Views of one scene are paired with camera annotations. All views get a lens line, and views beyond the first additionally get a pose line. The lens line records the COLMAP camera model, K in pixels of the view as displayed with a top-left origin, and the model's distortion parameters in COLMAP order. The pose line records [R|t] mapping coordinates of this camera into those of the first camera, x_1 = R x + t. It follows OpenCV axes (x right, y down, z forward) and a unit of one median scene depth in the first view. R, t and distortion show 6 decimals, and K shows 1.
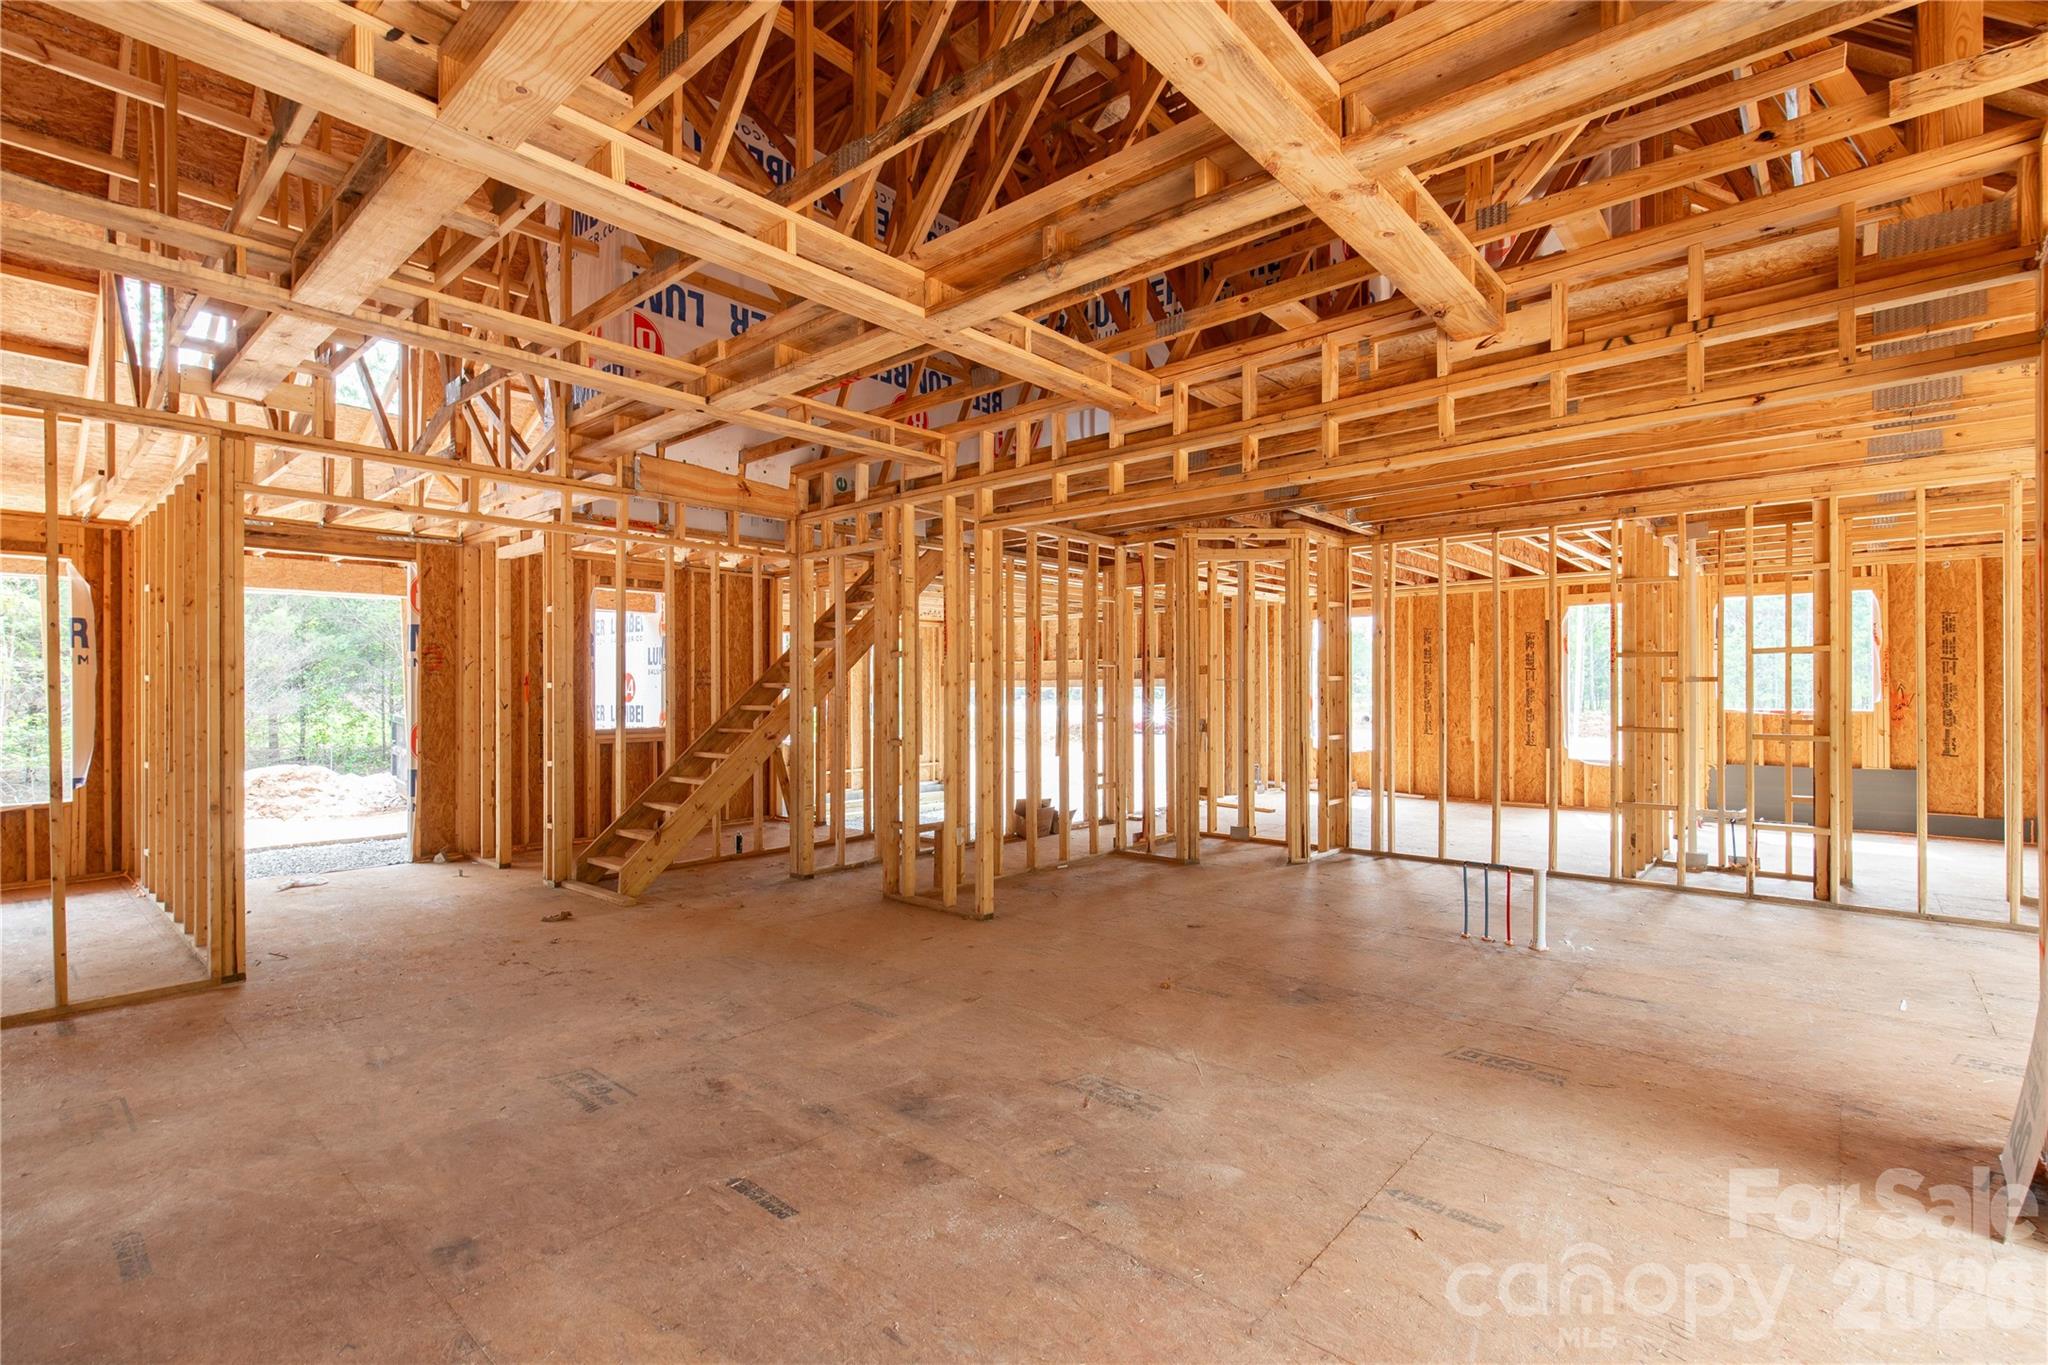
lens RADIAL K [[930.2, 0, 1019.2], [0, 930.2, 686.1], [0, 0, 1]] dist [0.008488, 0.000301]
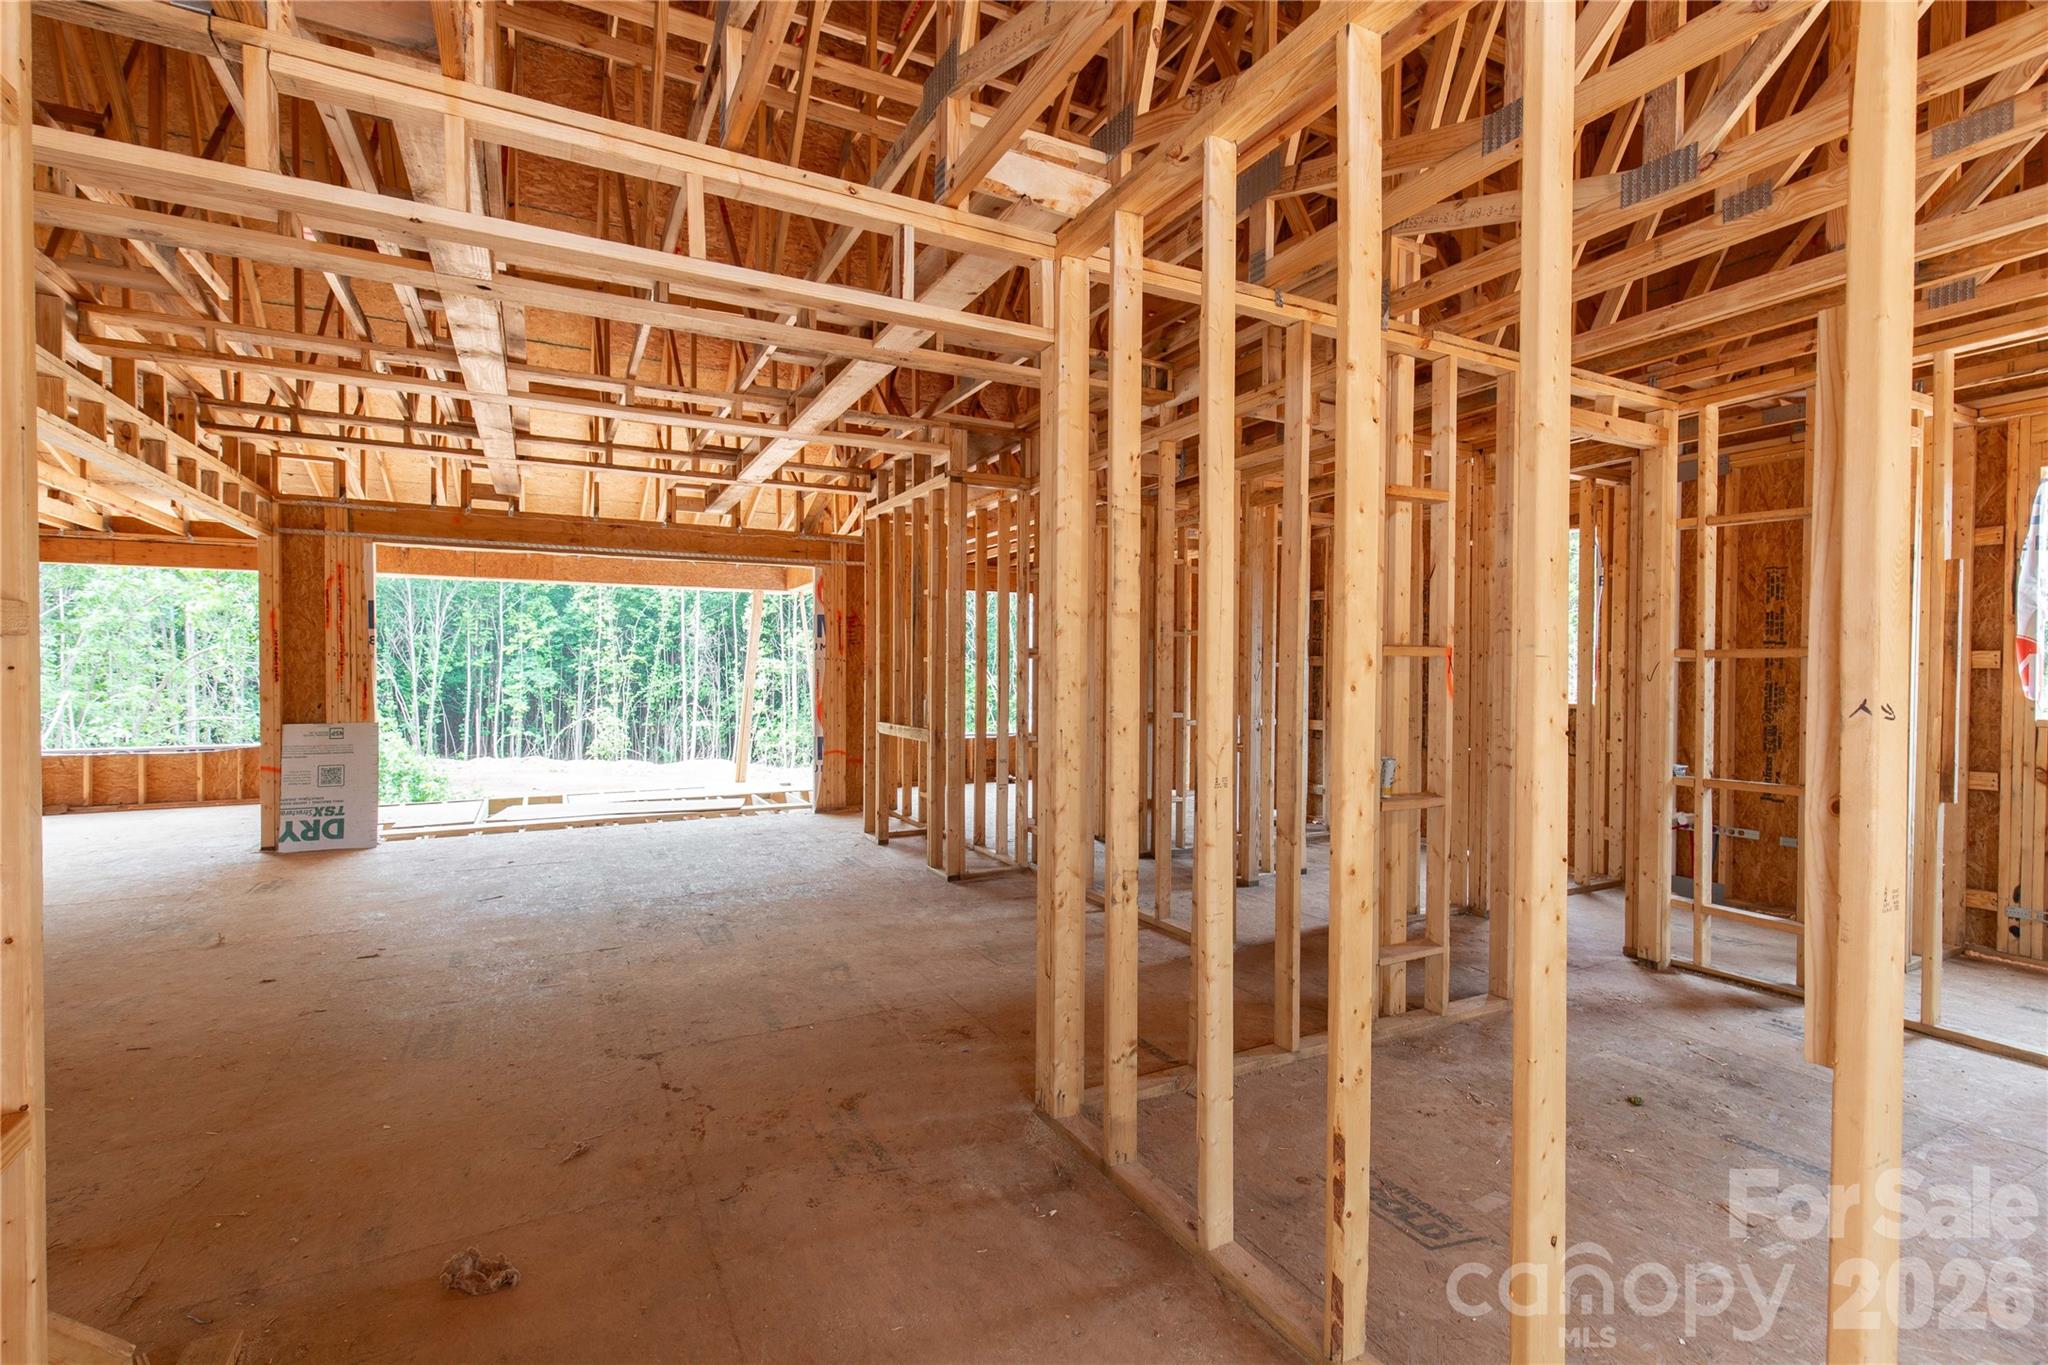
lens RADIAL K [[918.0, 0, 1018.1], [0, 918.0, 685.8], [0, 0, 1]] dist [0.013071, -0.000055]
pose [[-0.933516, -0.006258, 0.358481, -1.344022], [-0.001235, 0.999898, 0.014239, 0.012240], [-0.358533, 0.012850, -0.933429, 2.055464]]
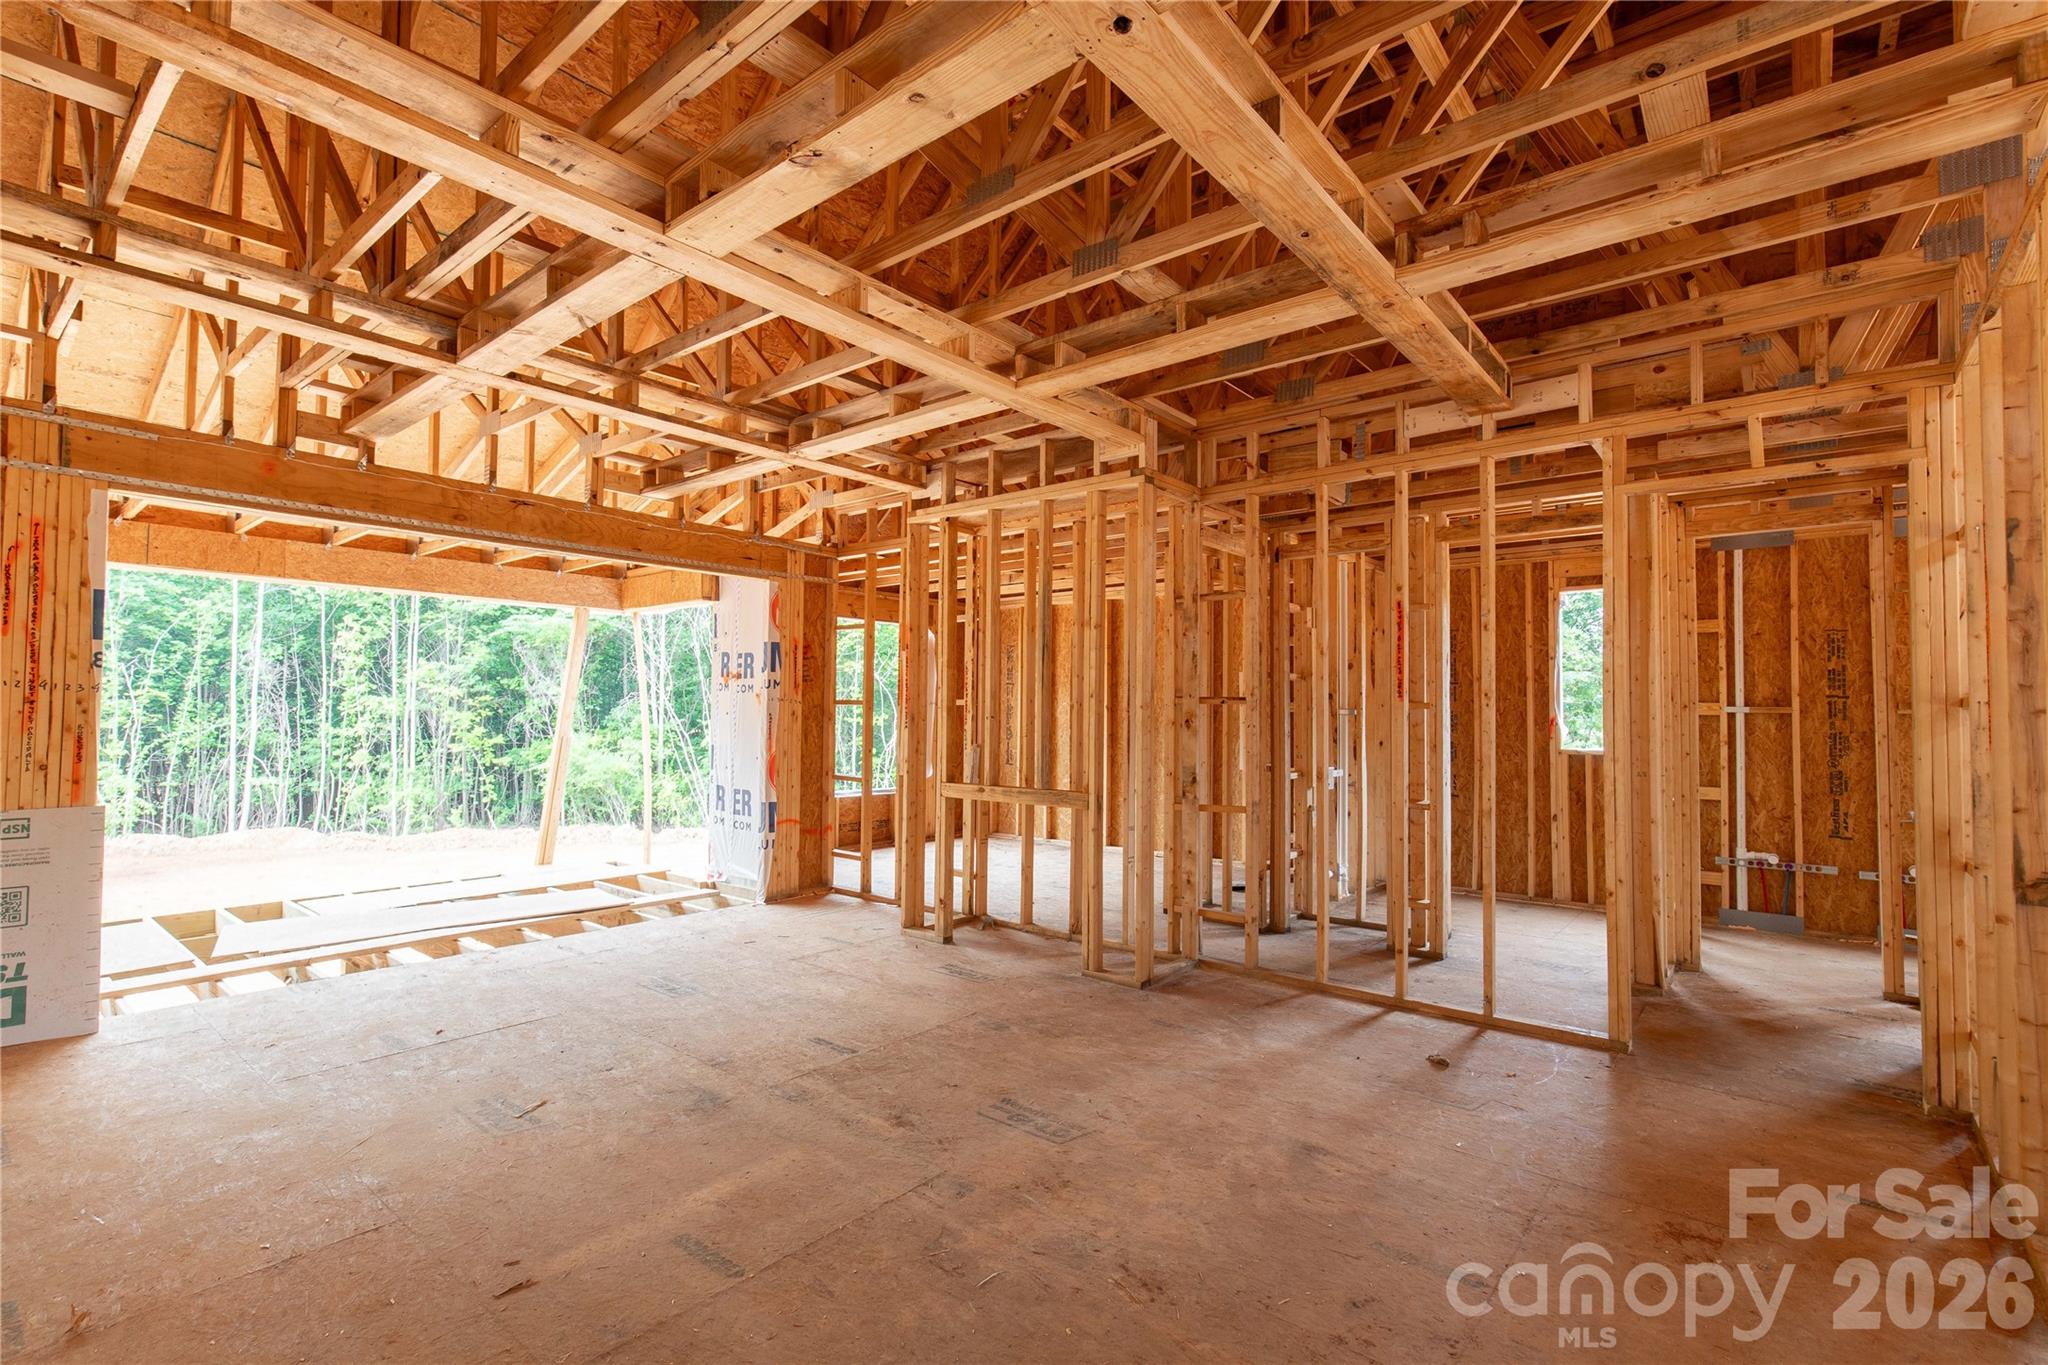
lens RADIAL K [[930.2, 0, 1019.2], [0, 930.2, 686.1], [0, 0, 1]] dist [0.008488, 0.000301]
pose [[-0.999445, -0.006597, -0.032646, -0.385997], [-0.005512, 0.999432, -0.033232, 0.007788], [0.032846, -0.033033, -0.998914, 1.865664]]
